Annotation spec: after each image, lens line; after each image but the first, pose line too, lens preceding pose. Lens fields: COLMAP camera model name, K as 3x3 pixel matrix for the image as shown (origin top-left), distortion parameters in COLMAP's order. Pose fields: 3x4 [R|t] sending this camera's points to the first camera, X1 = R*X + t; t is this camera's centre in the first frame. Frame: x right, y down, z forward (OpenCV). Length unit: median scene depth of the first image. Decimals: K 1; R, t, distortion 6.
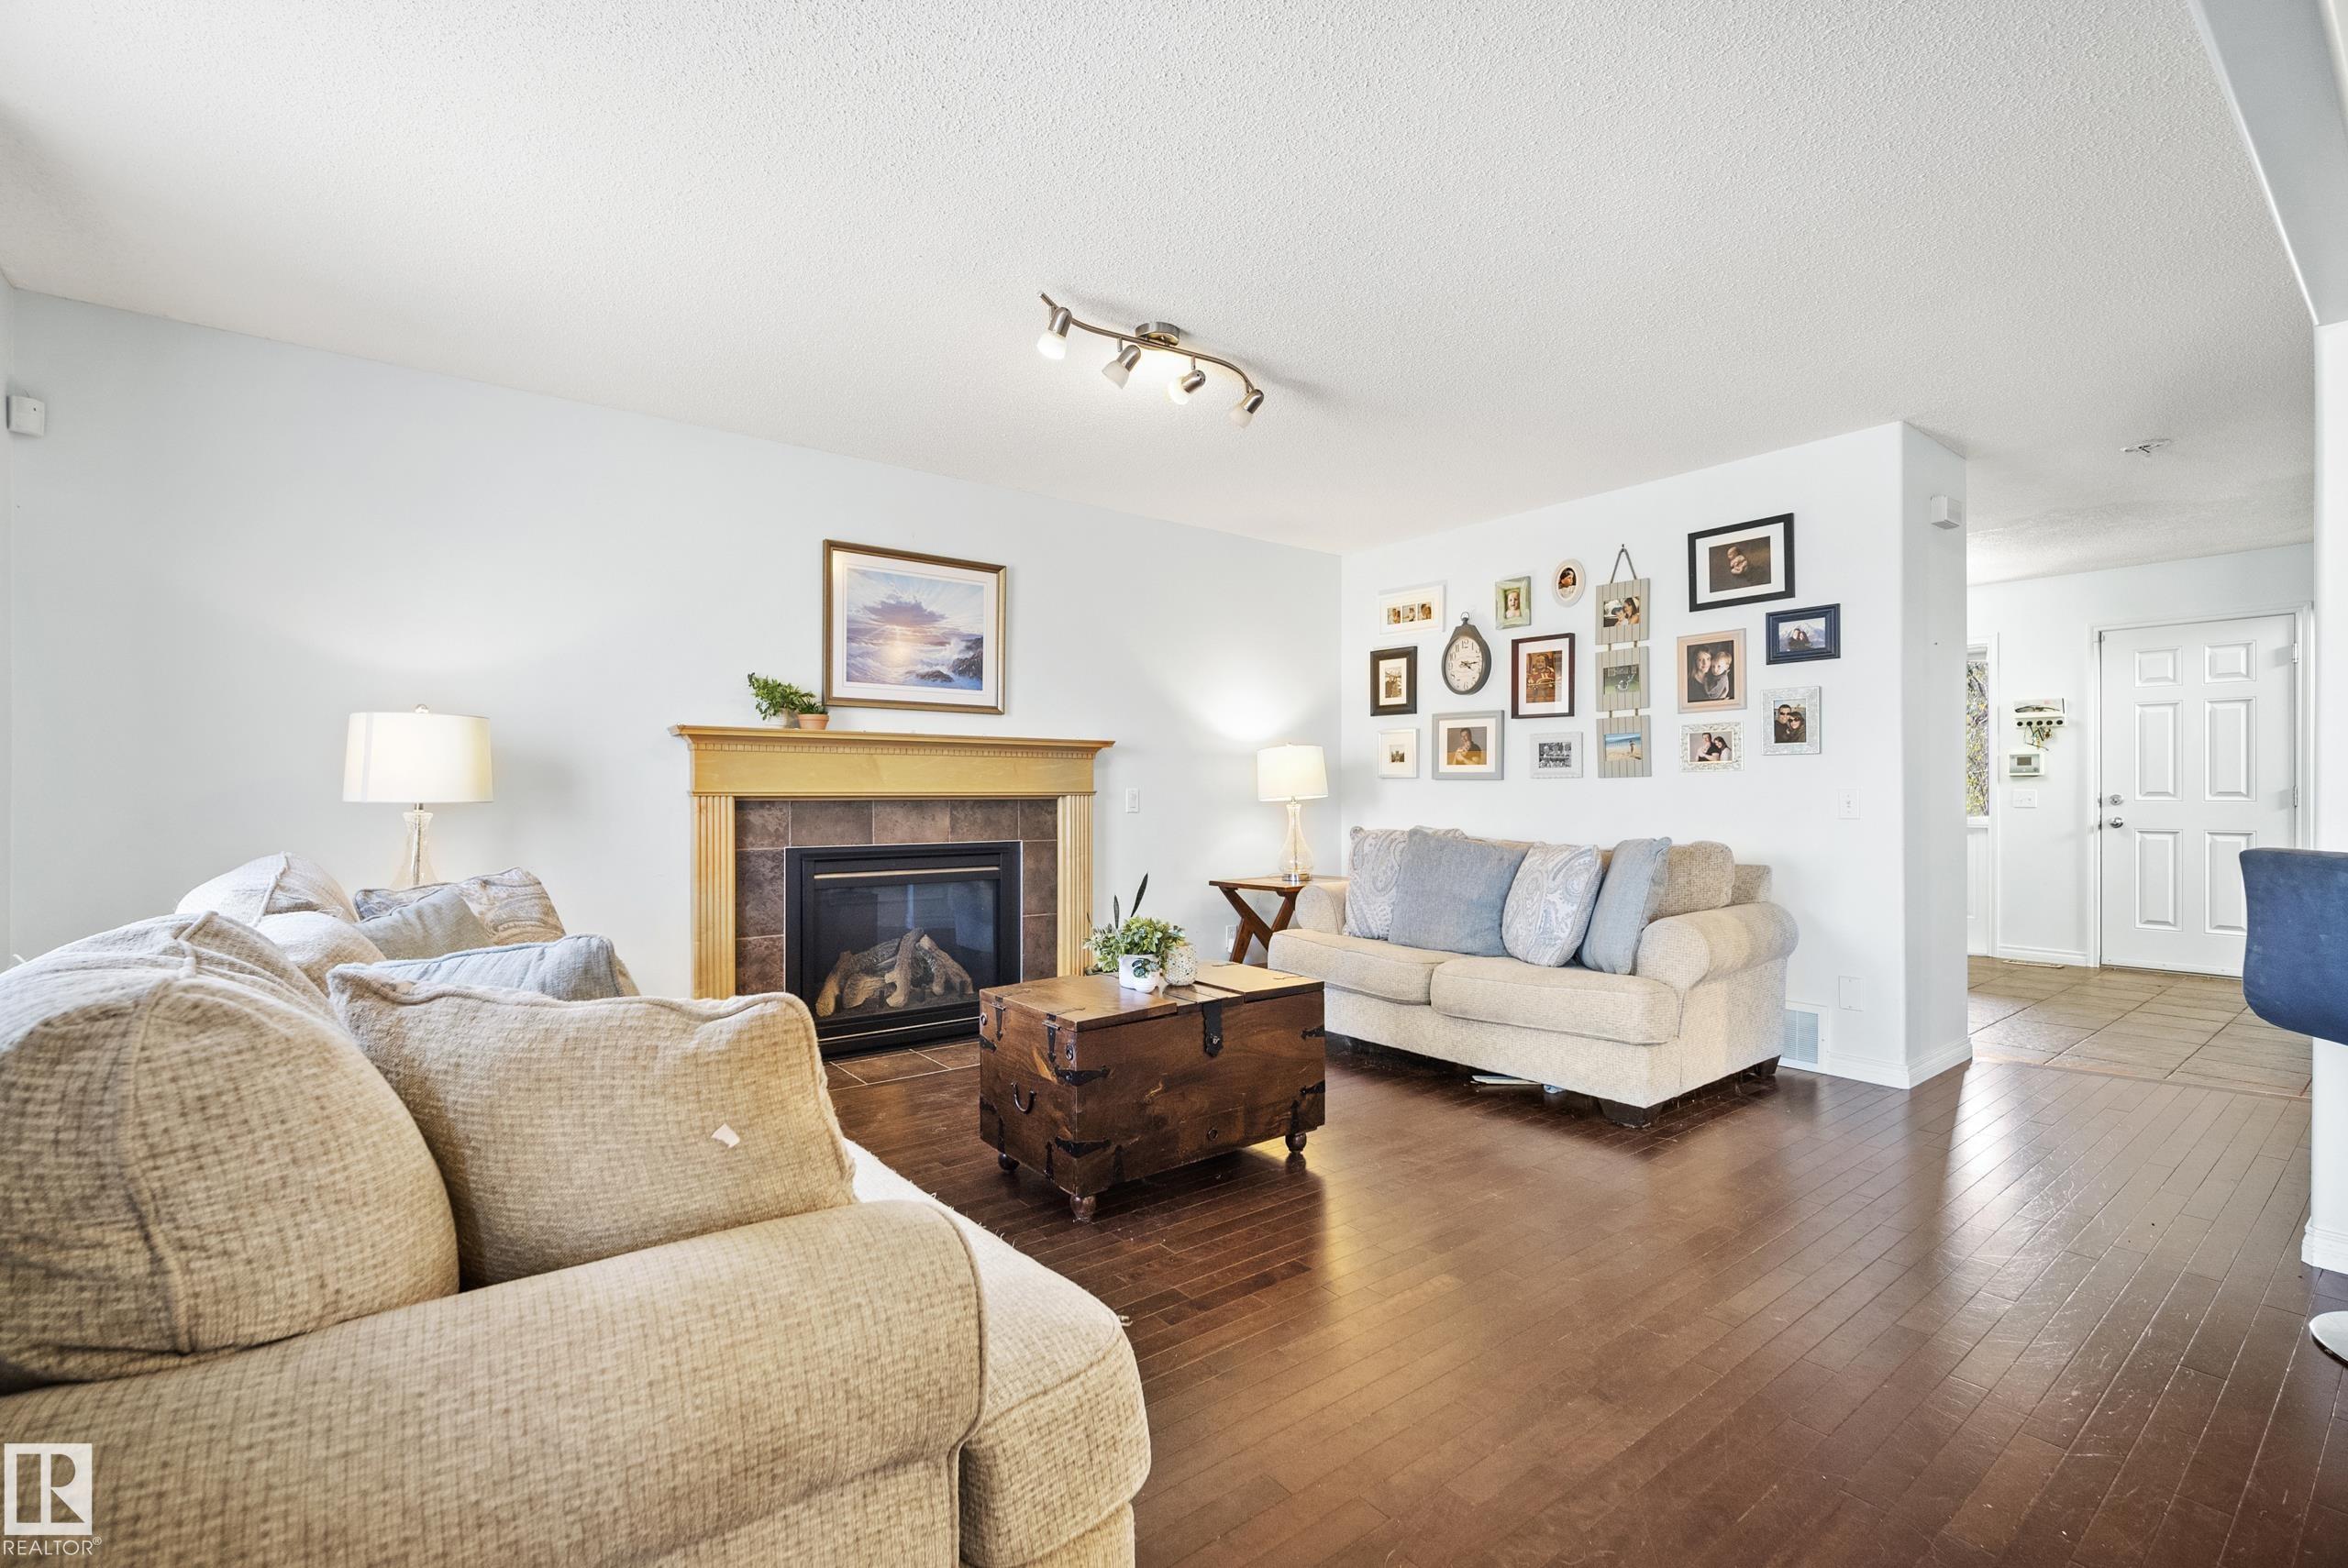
lens RADIAL K [[1027.0, 0, 1170.9], [0, 1027.0, 792.3], [0, 0, 1]] dist [-0.015949, 0.005817]
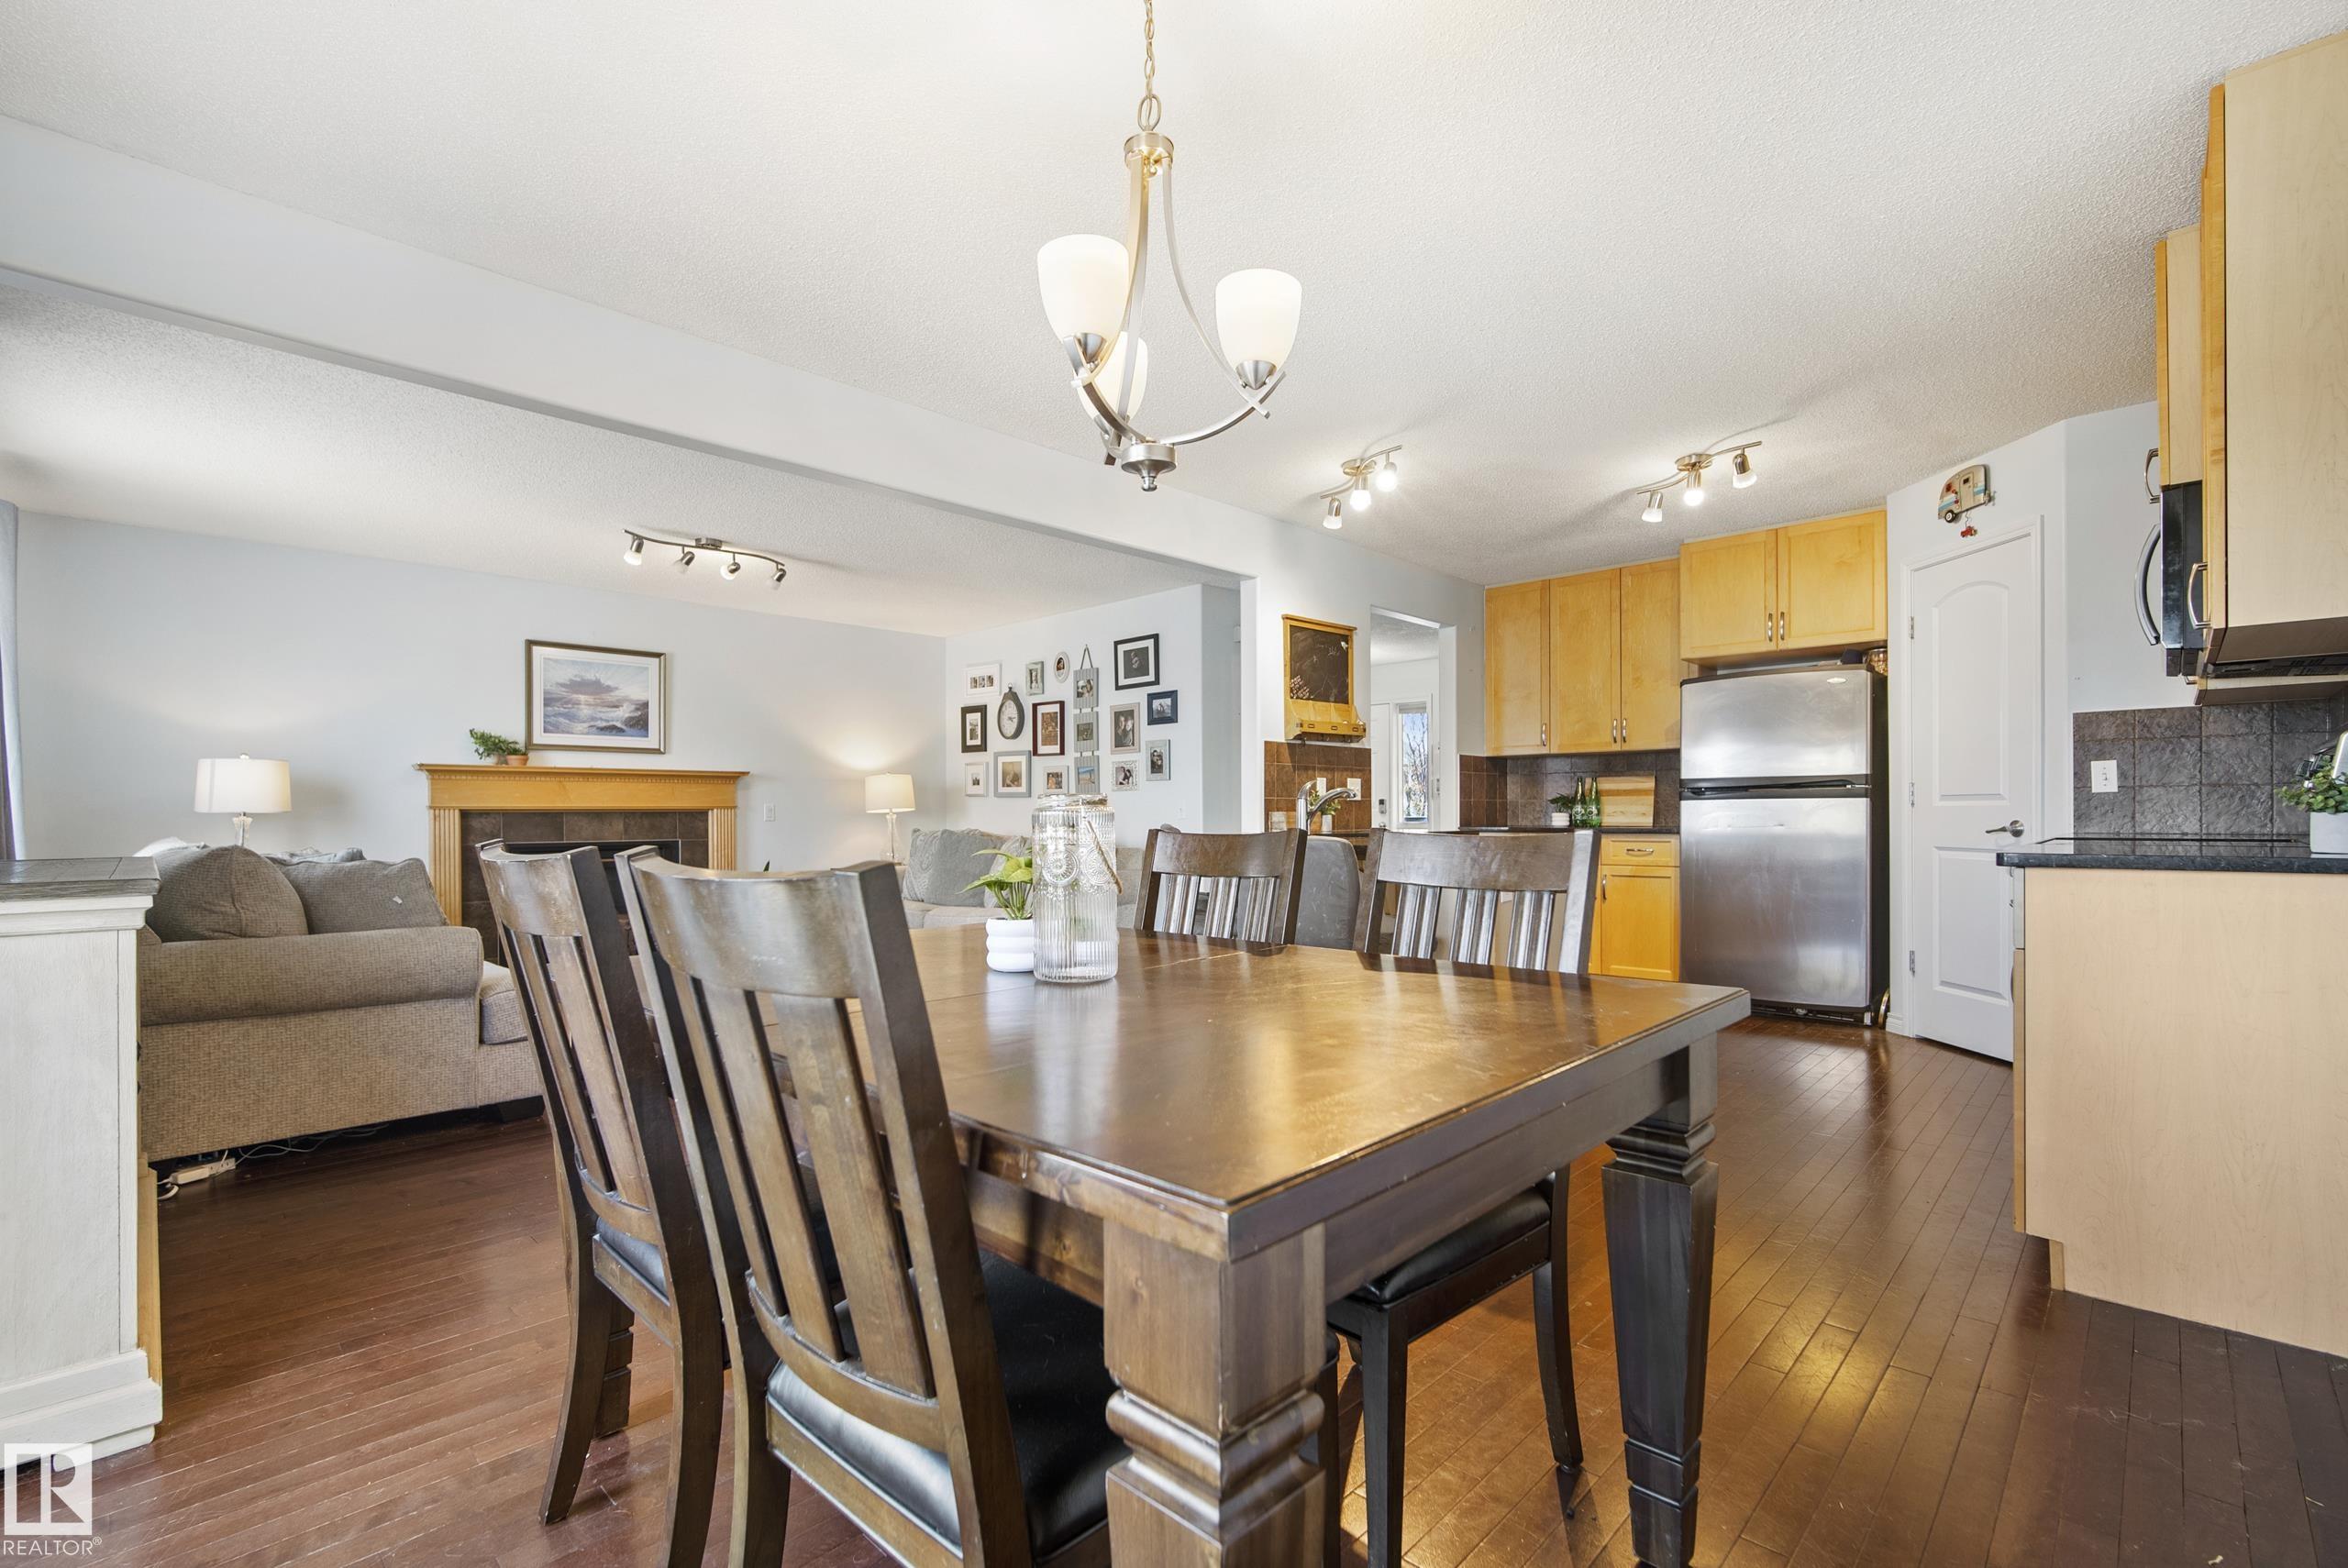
lens RADIAL K [[1042.0, 0, 1165.3], [0, 1042.0, 817.2], [0, 0, 1]] dist [-0.015296, 0.005361]
pose [[0.989668, -0.006647, 0.143225, 0.349576], [0.006243, 0.999975, 0.003270, 0.015030], [-0.143244, -0.002342, 0.989685, -0.604631]]
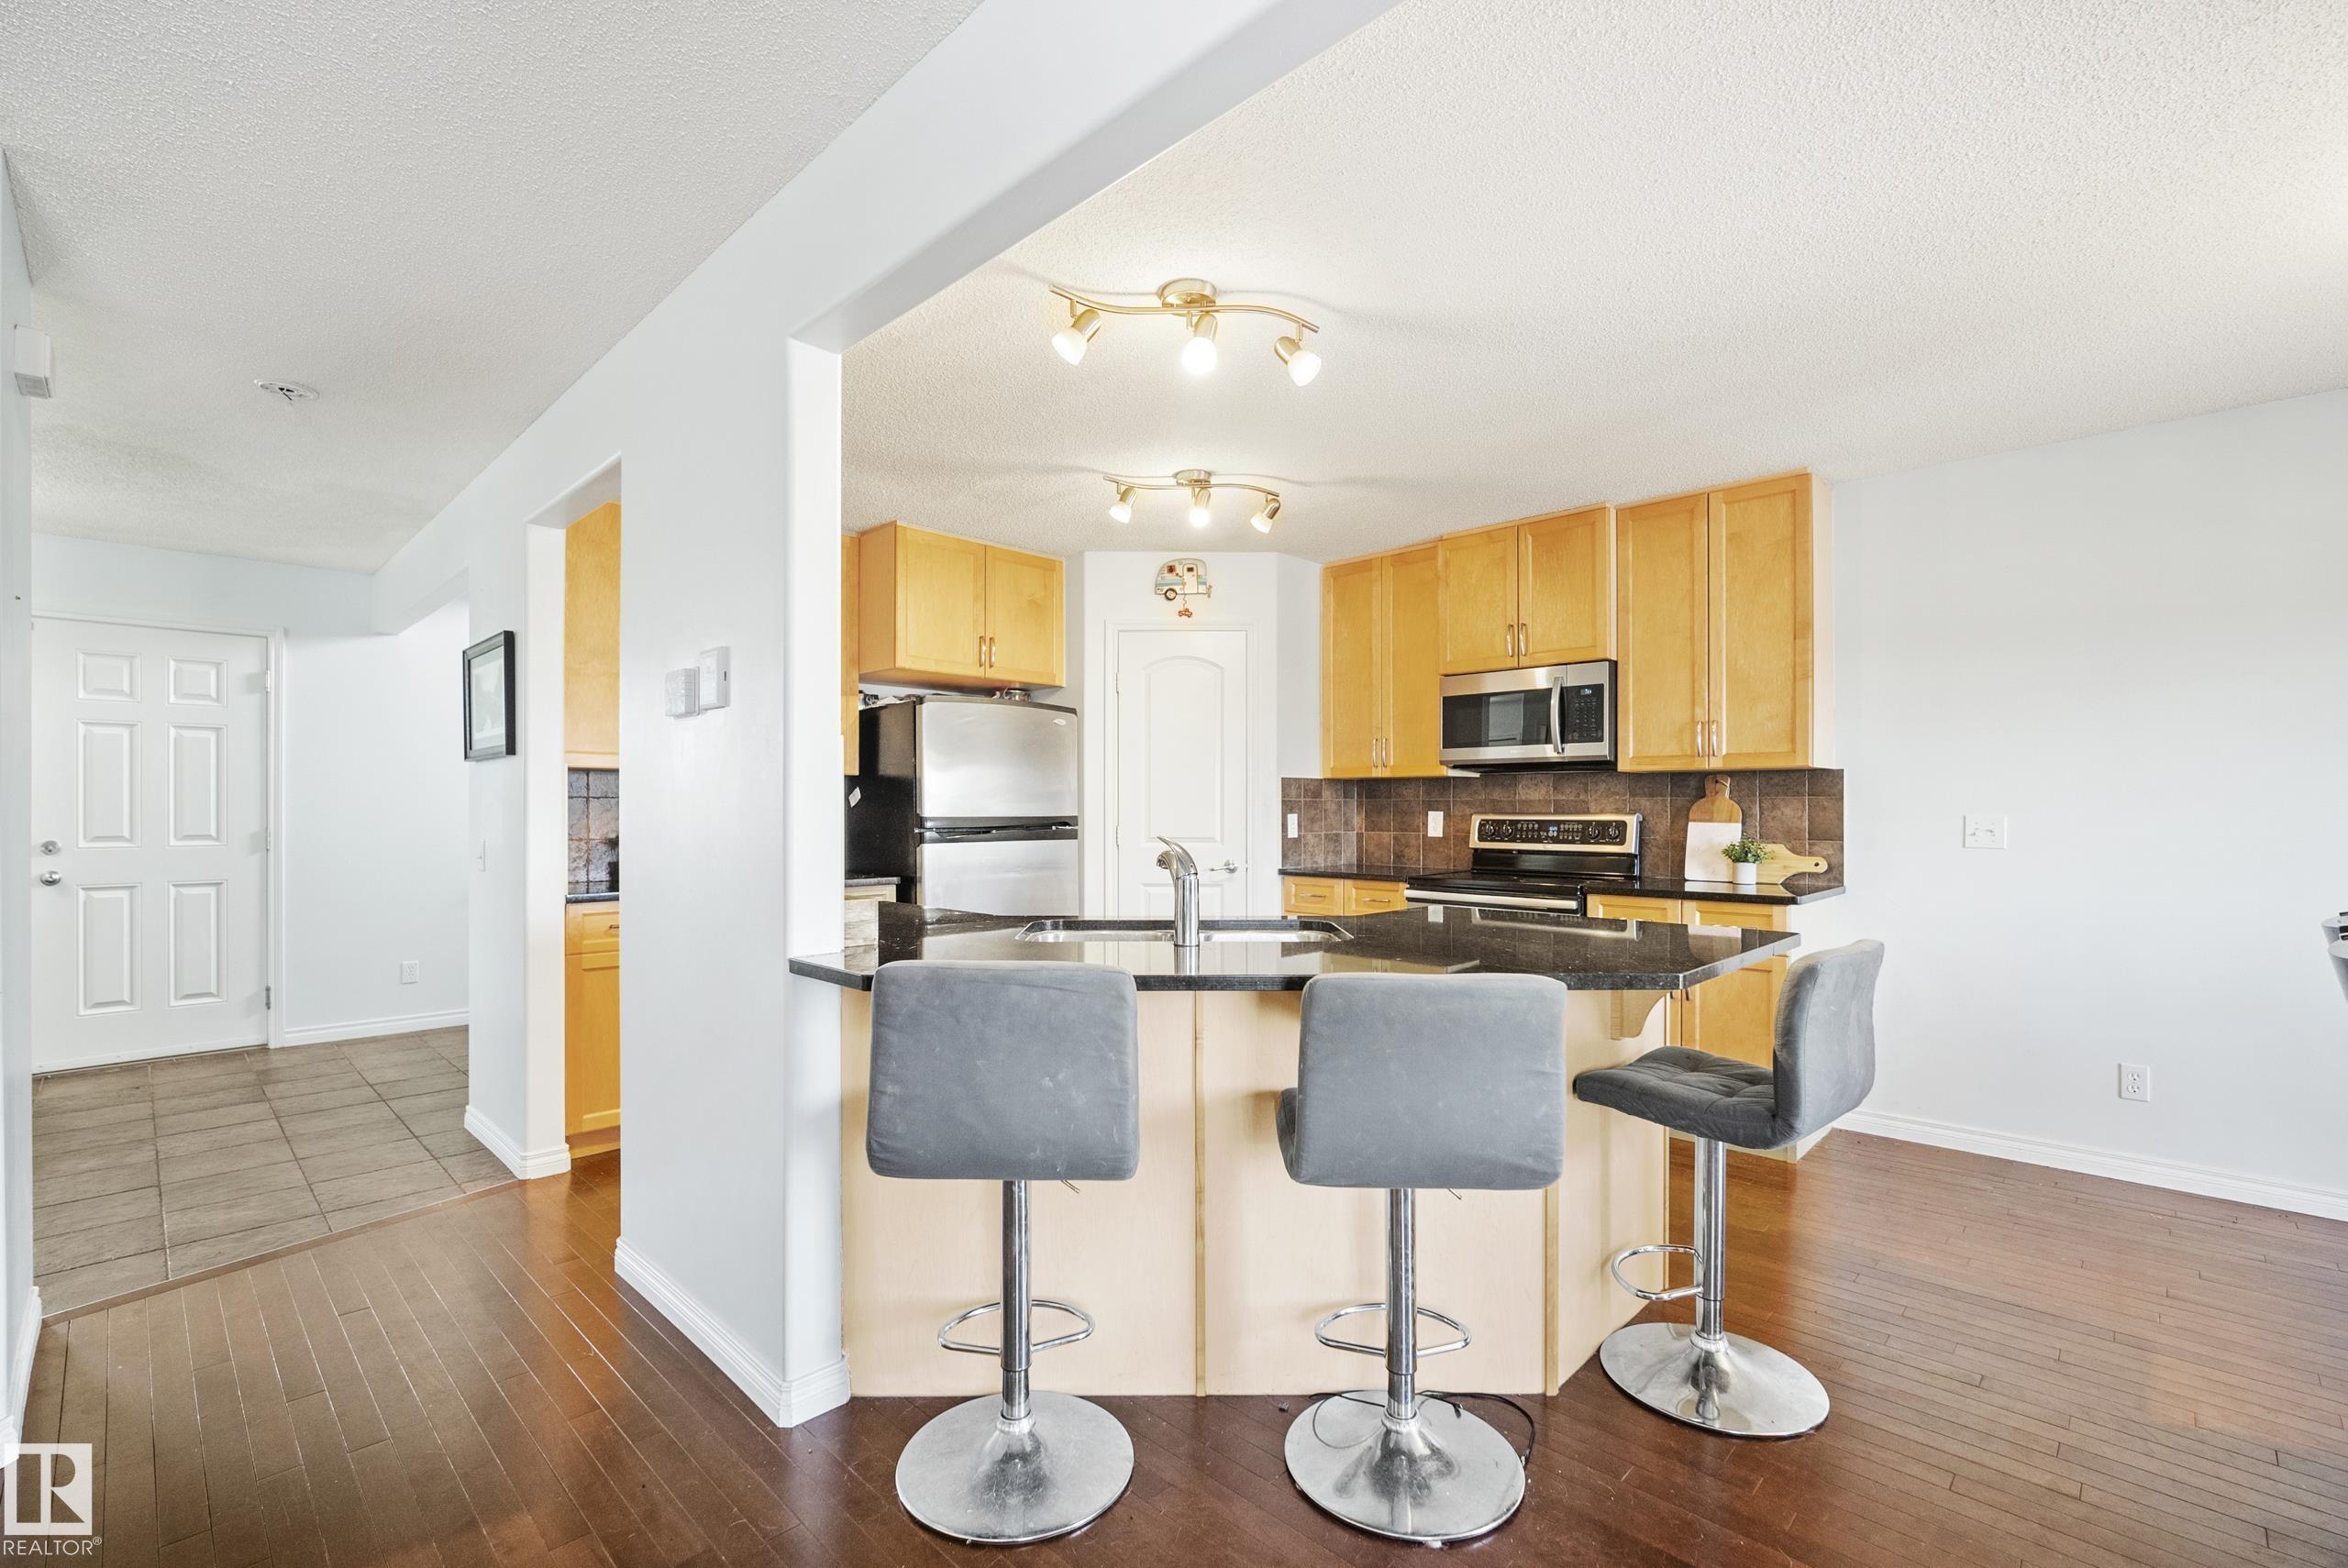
lens RADIAL K [[1033.4, 0, 1167.7], [0, 1033.4, 808.1], [0, 0, 1]] dist [-0.016486, 0.005936]
pose [[-0.137957, 0.000023, 0.990438, 0.115345], [0.000011, 1.000000, -0.000022, -0.030663], [-0.990438, 0.000008, -0.137957, 0.426656]]
